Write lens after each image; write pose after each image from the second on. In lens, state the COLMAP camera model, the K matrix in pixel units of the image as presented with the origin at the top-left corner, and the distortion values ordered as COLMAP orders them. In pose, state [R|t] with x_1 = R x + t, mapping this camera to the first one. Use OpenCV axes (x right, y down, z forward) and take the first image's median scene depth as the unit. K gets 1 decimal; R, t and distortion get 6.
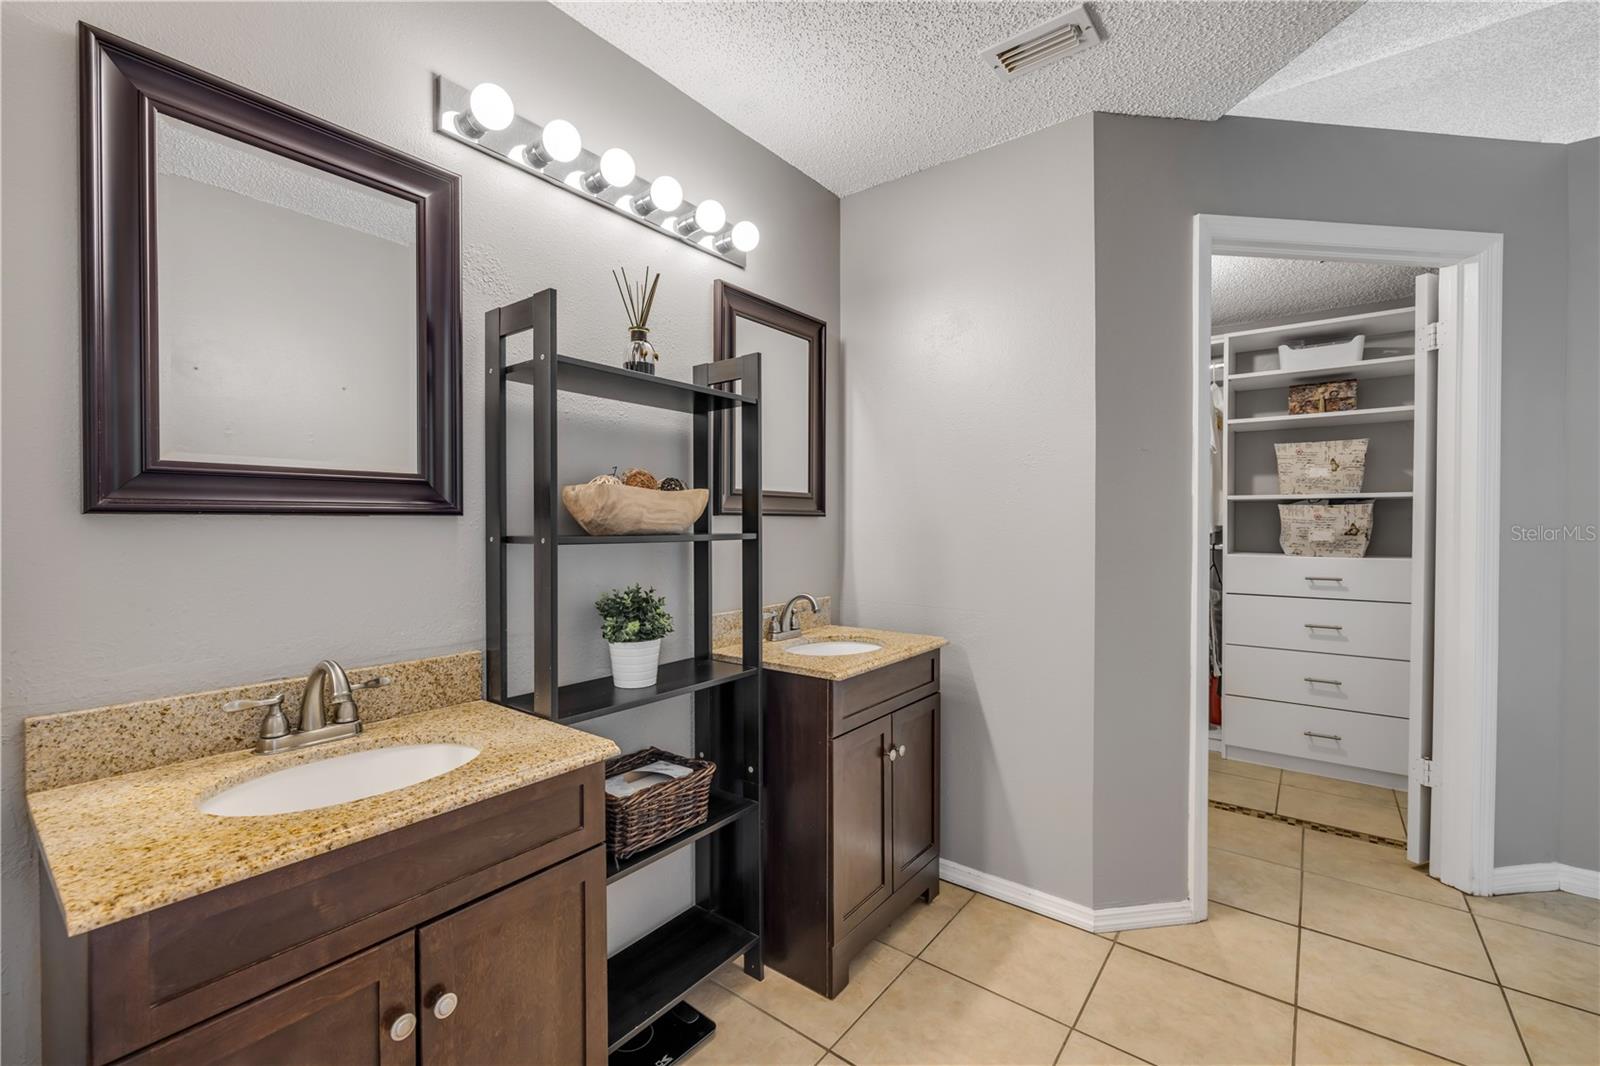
lens RADIAL K [[685.5, 0, 807.1], [0, 685.5, 531.1], [0, 0, 1]] dist [0.002003, 0.000280]
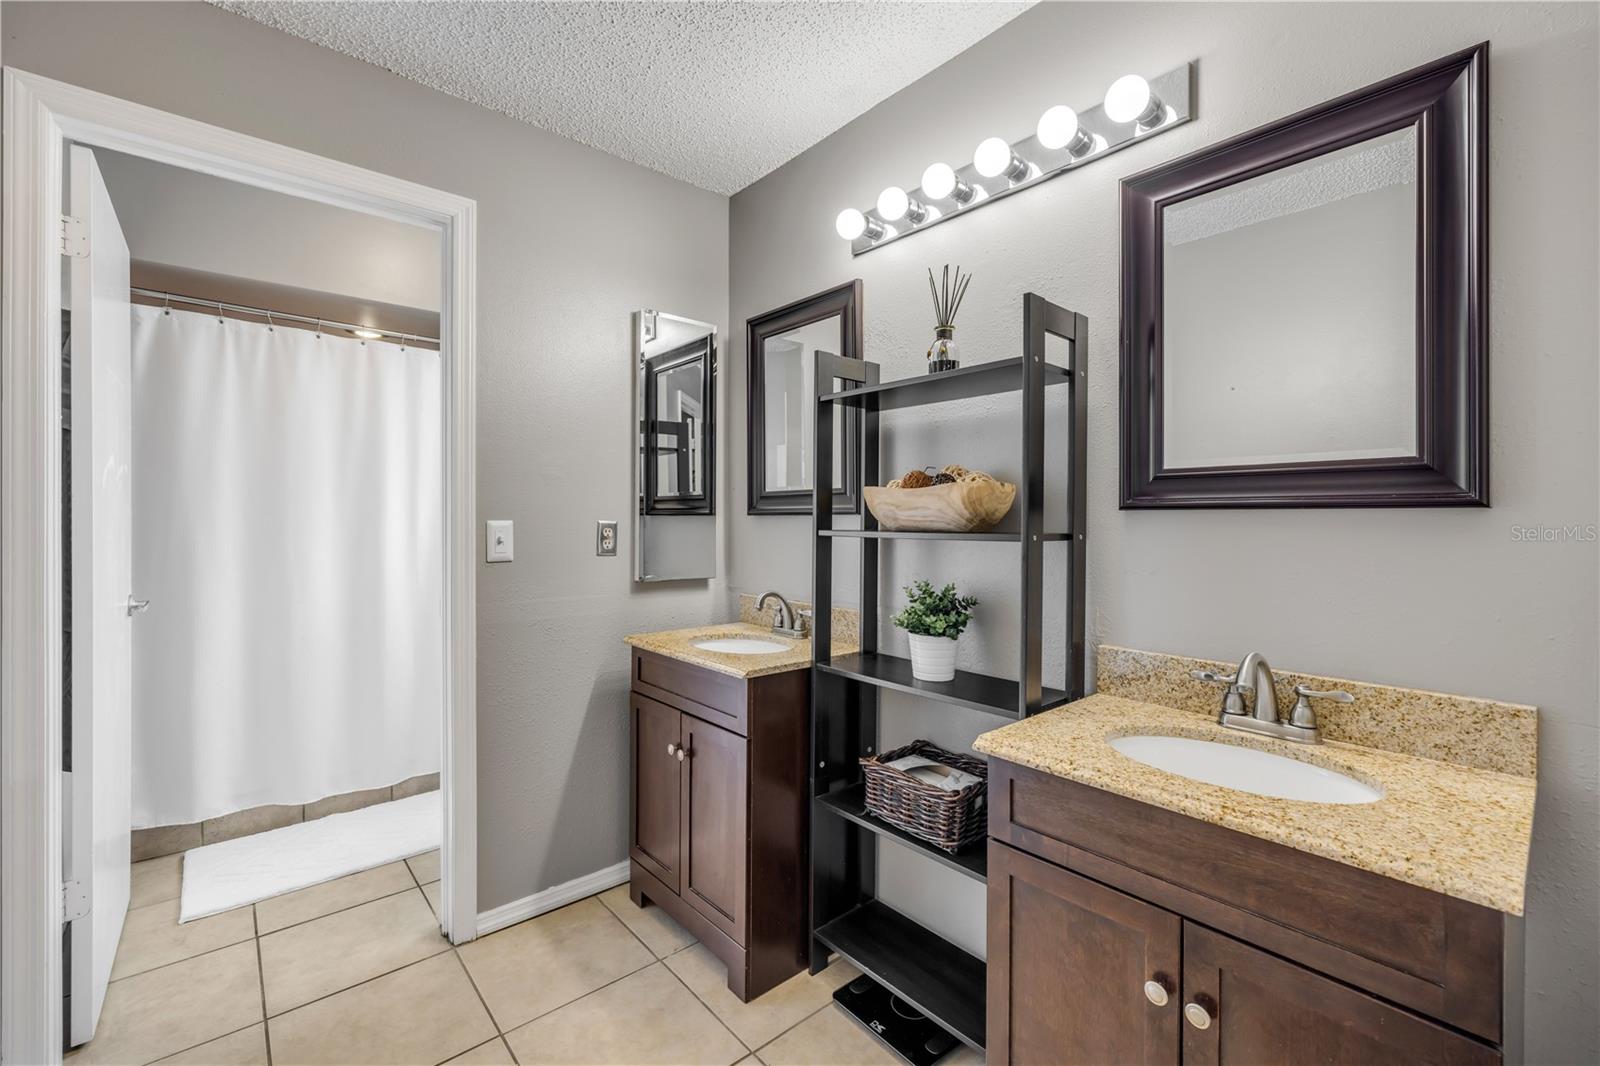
lens RADIAL K [[685.5, 0, 811.3], [0, 685.5, 520.2], [0, 0, 1]] dist [0.002003, 0.000280]
pose [[-0.204448, 0.006501, -0.978856, 0.754219], [-0.011028, 0.999899, 0.008944, -0.018027], [0.978815, 0.012624, -0.204355, 0.984217]]
